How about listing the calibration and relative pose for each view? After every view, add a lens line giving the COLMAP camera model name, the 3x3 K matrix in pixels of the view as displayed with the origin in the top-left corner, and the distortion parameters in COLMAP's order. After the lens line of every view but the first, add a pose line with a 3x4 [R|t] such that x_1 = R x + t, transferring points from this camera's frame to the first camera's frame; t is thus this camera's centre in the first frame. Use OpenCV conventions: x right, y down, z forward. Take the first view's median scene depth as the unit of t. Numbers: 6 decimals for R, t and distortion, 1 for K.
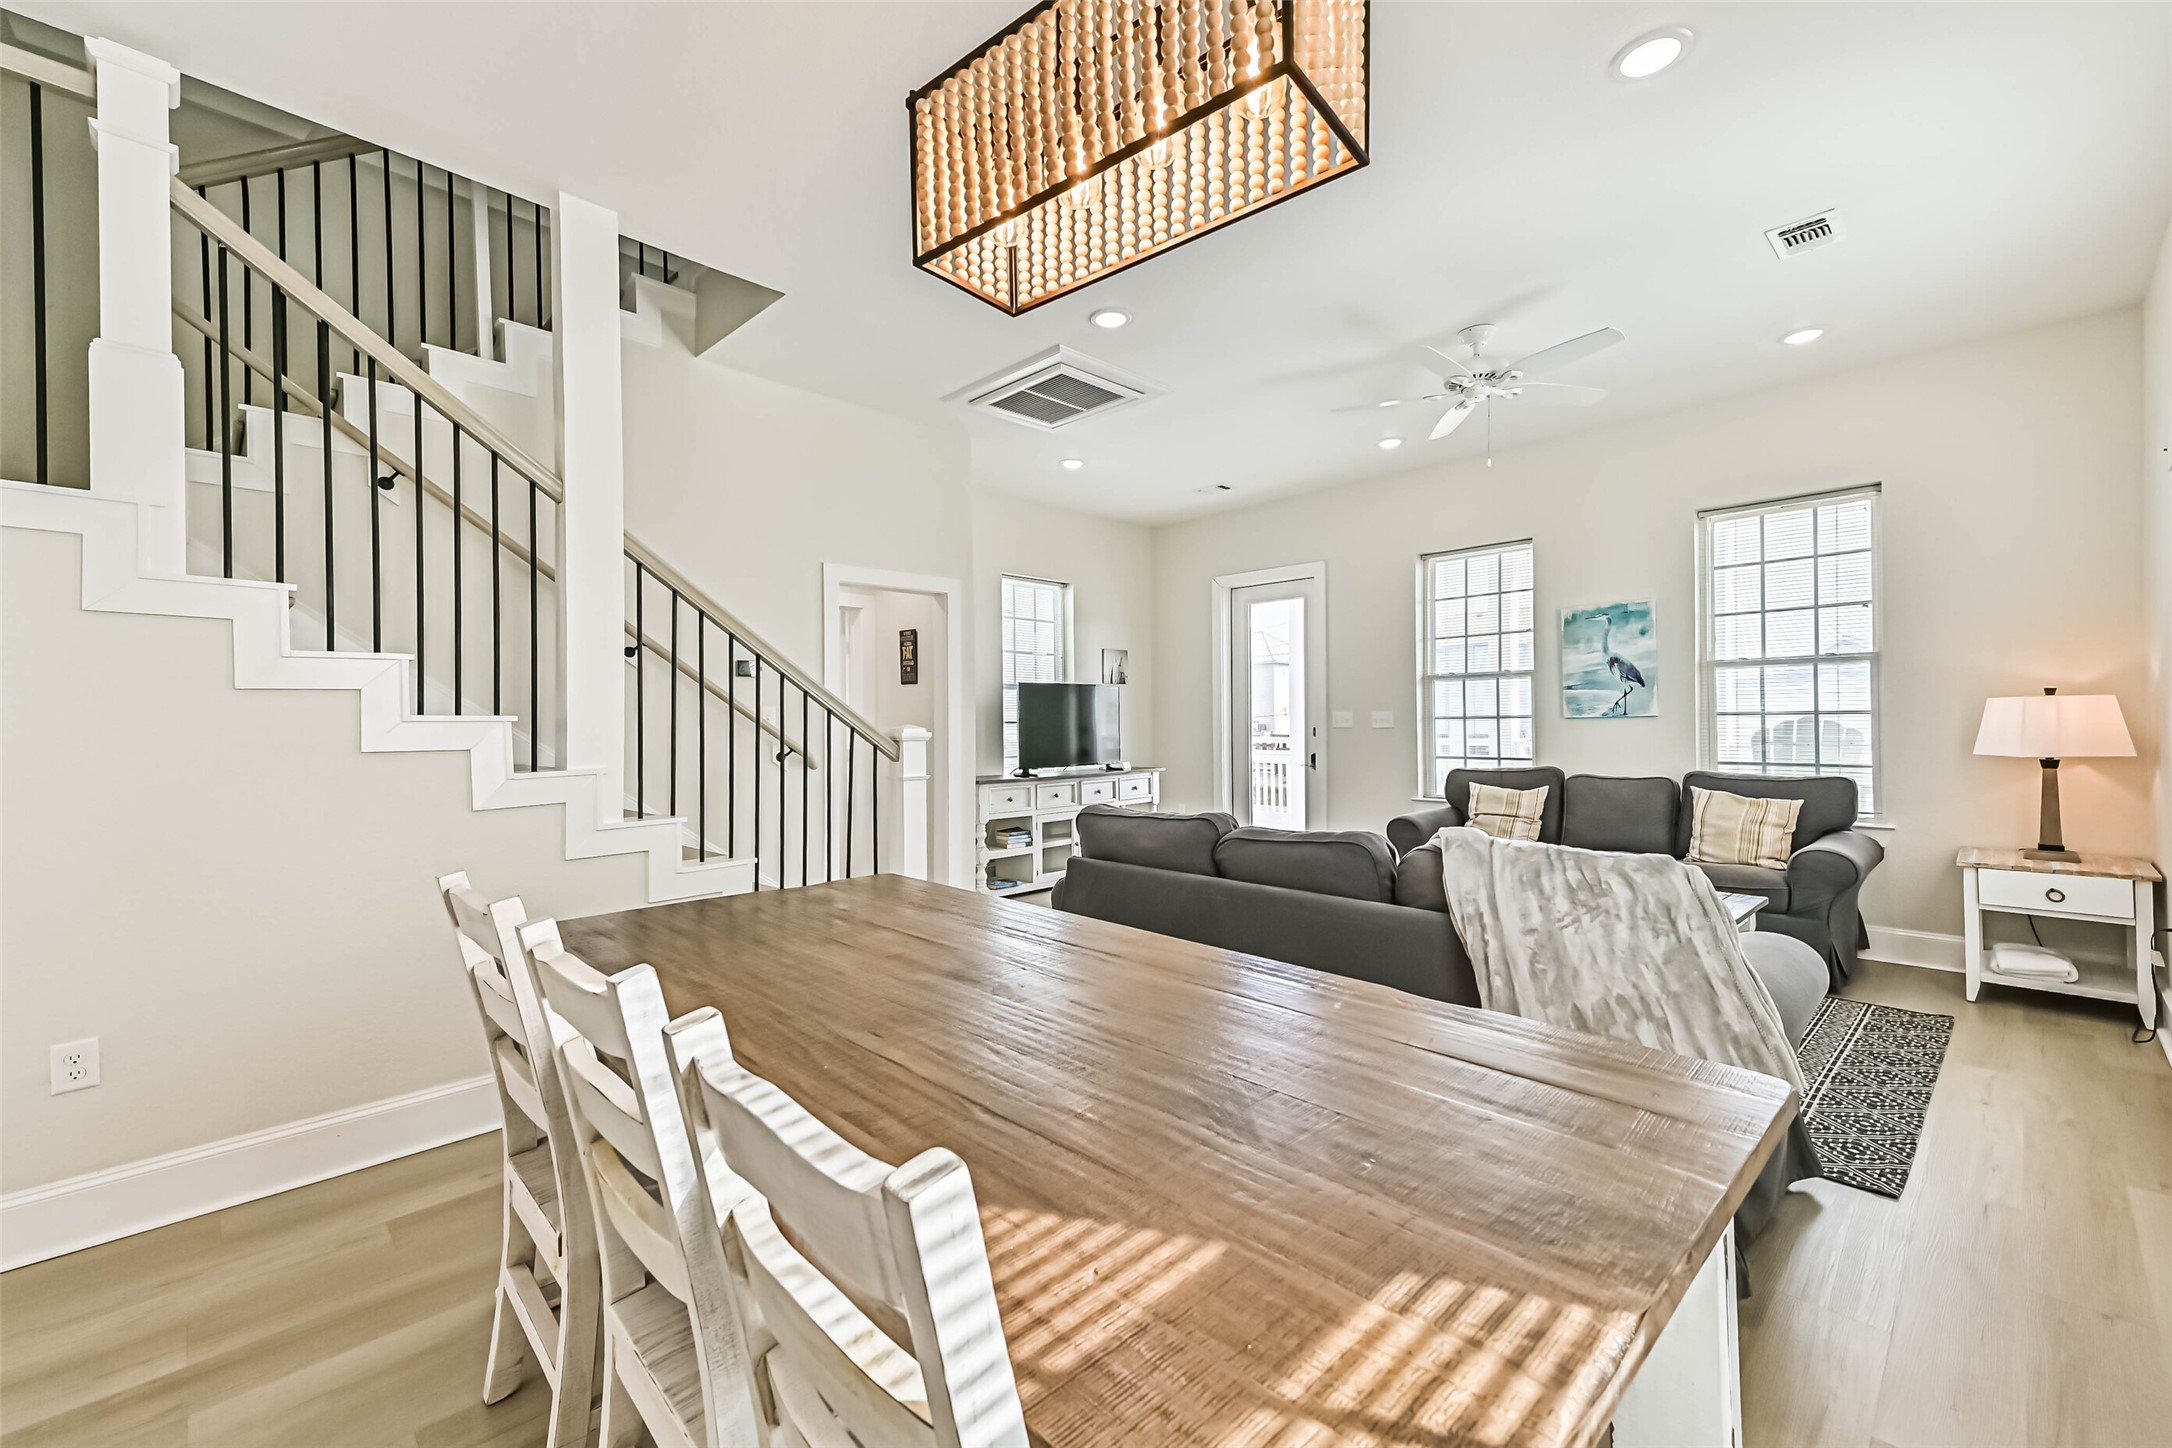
lens RADIAL K [[868.8, 0, 1083.9], [0, 868.8, 716.5], [0, 0, 1]] dist [0.031766, -0.000222]
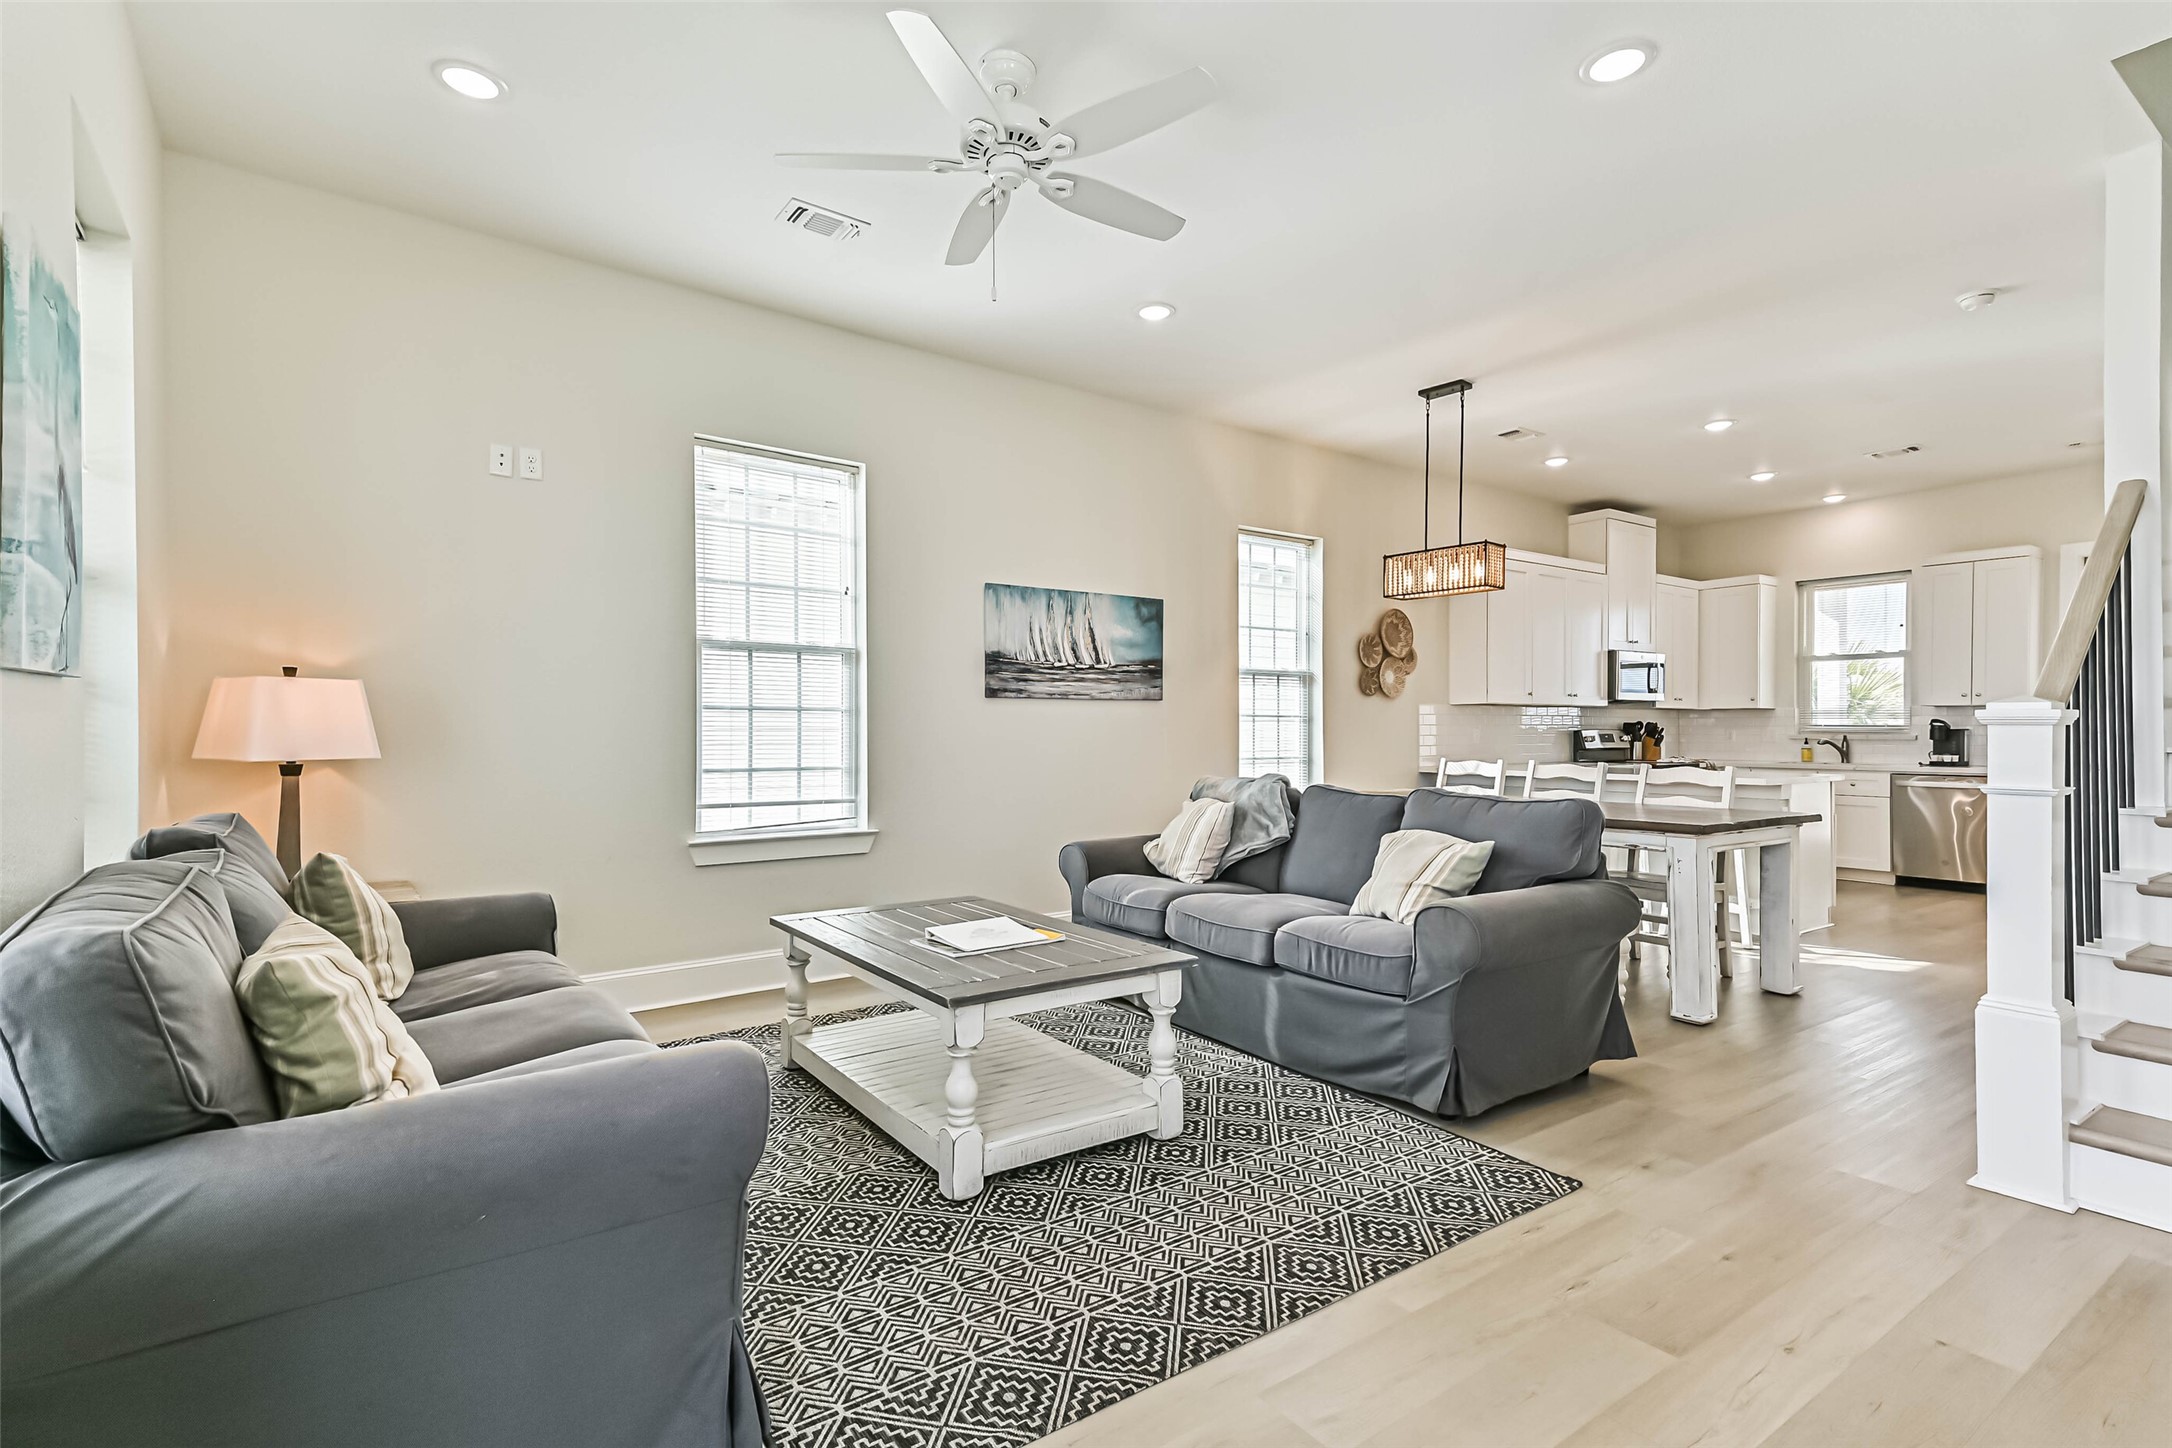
lens RADIAL K [[1003.0, 0, 1058.6], [0, 1003.0, 733.2], [0, 0, 1]] dist [0.028201, -0.002038]
pose [[-0.984599, 0.008399, 0.174627, 0.222580], [0.007916, 0.999963, -0.003459, 0.024324], [-0.174650, -0.002024, -0.984629, 1.343878]]
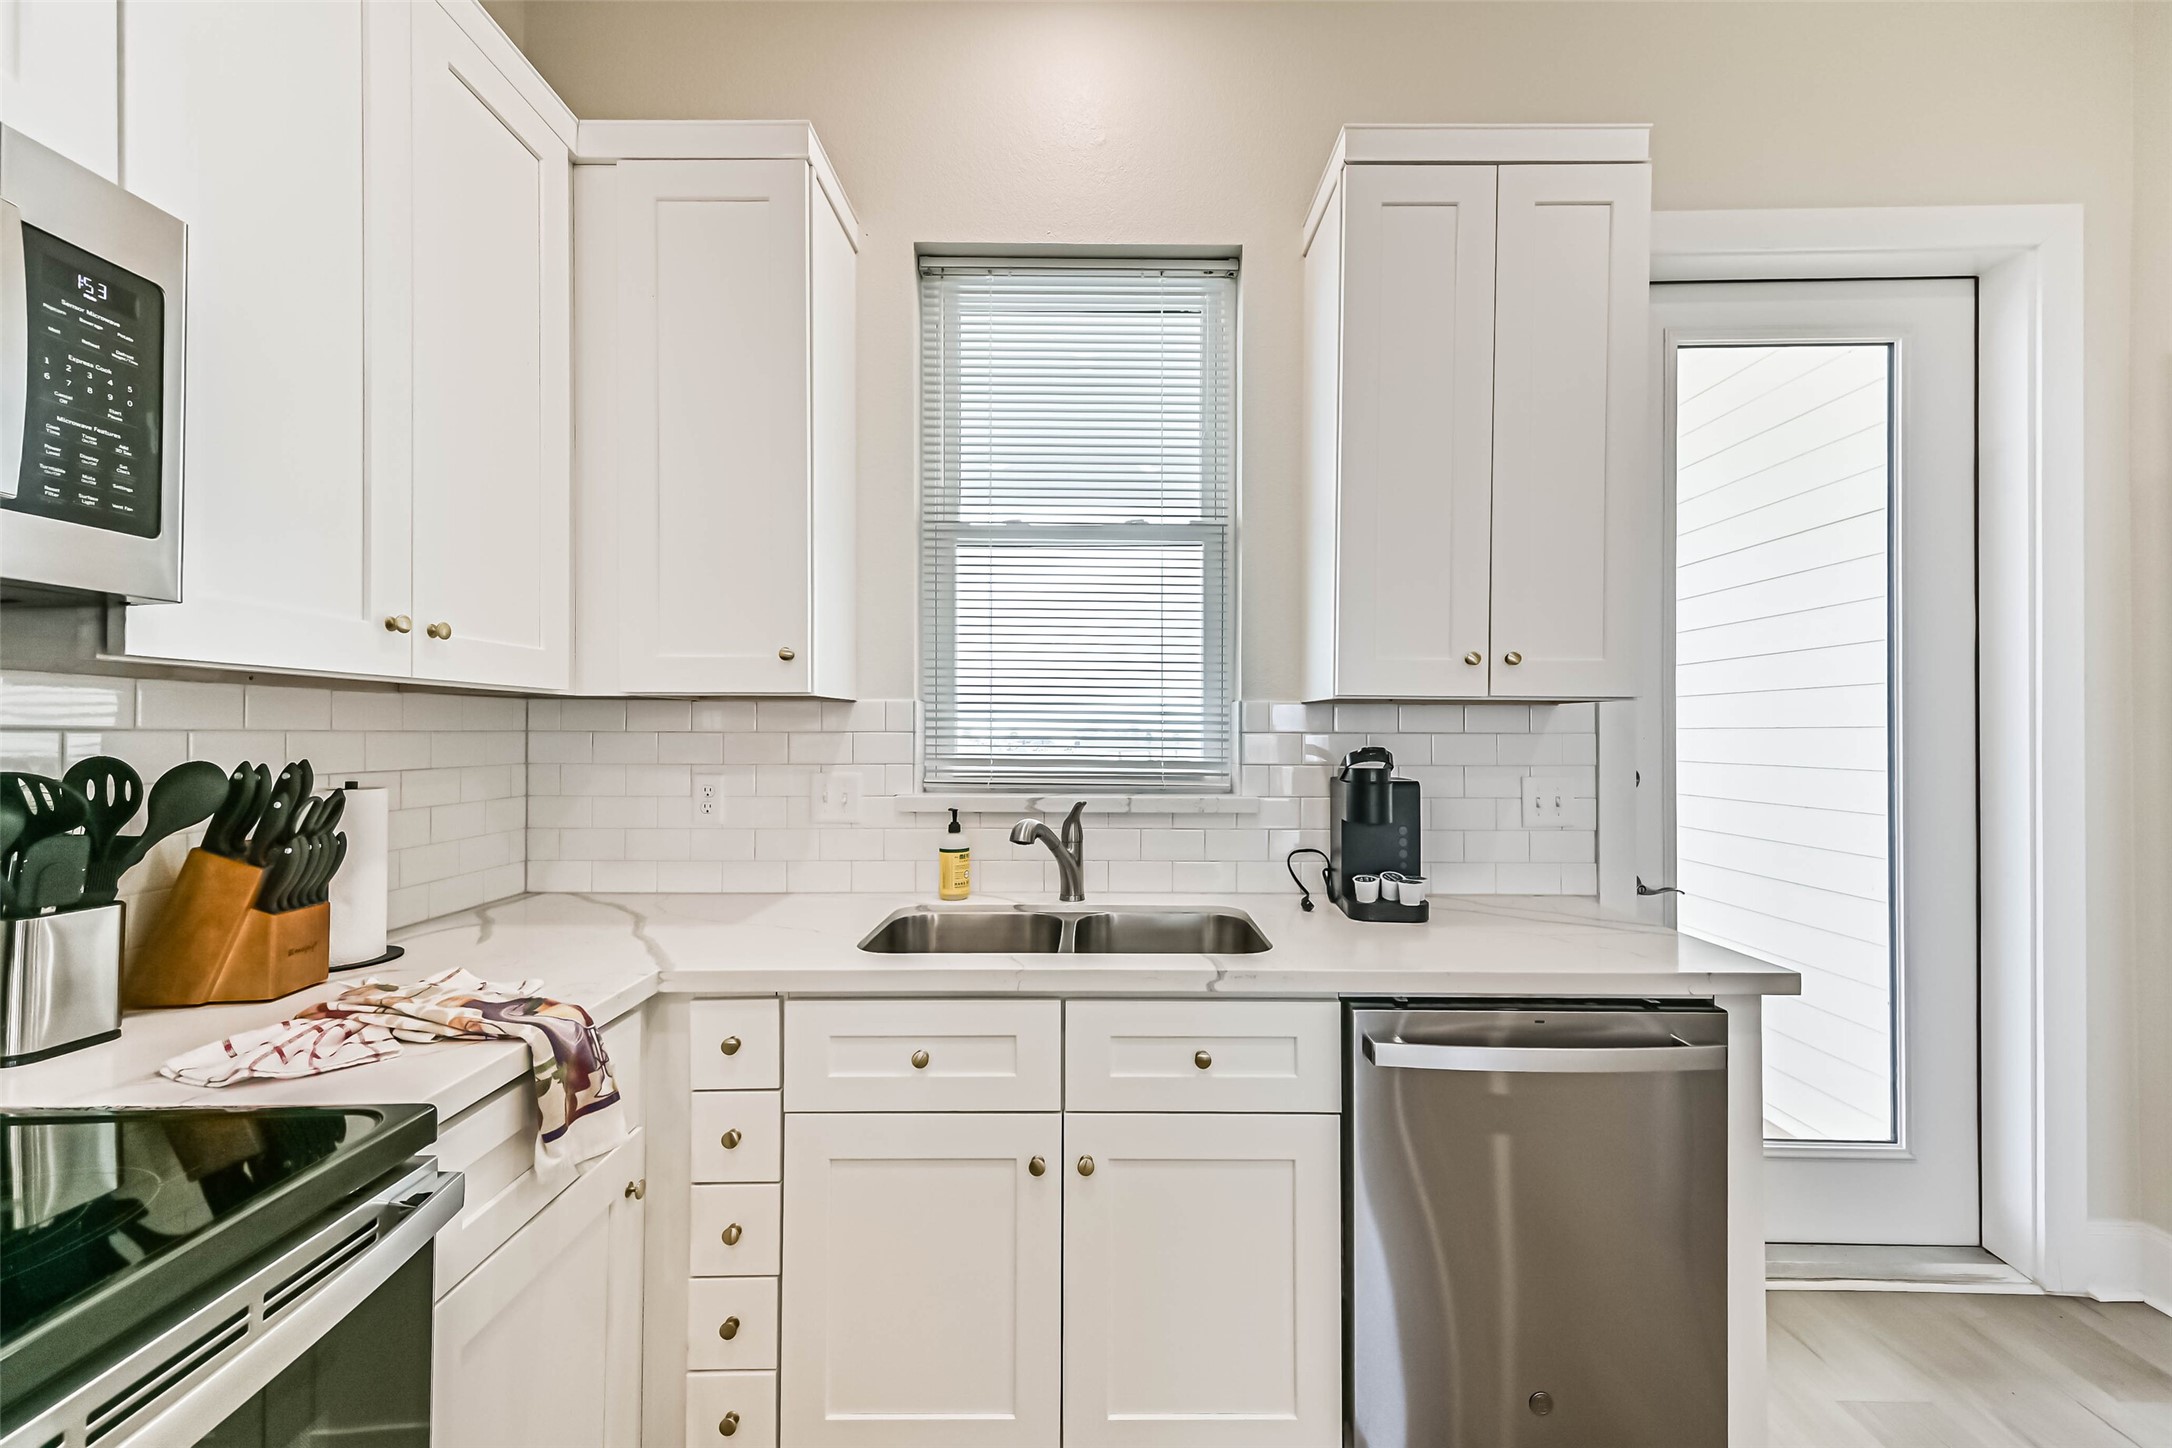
lens RADIAL K [[846.7, 0, 1098.6], [0, 846.7, 723.9], [0, 0, 1]] dist [0.020939, -0.000179]
pose [[-0.693122, 0.002151, -0.720817, -0.462092], [0.007301, 0.999965, -0.004036, -0.000058], [0.720784, -0.008060, -0.693113, -0.198114]]
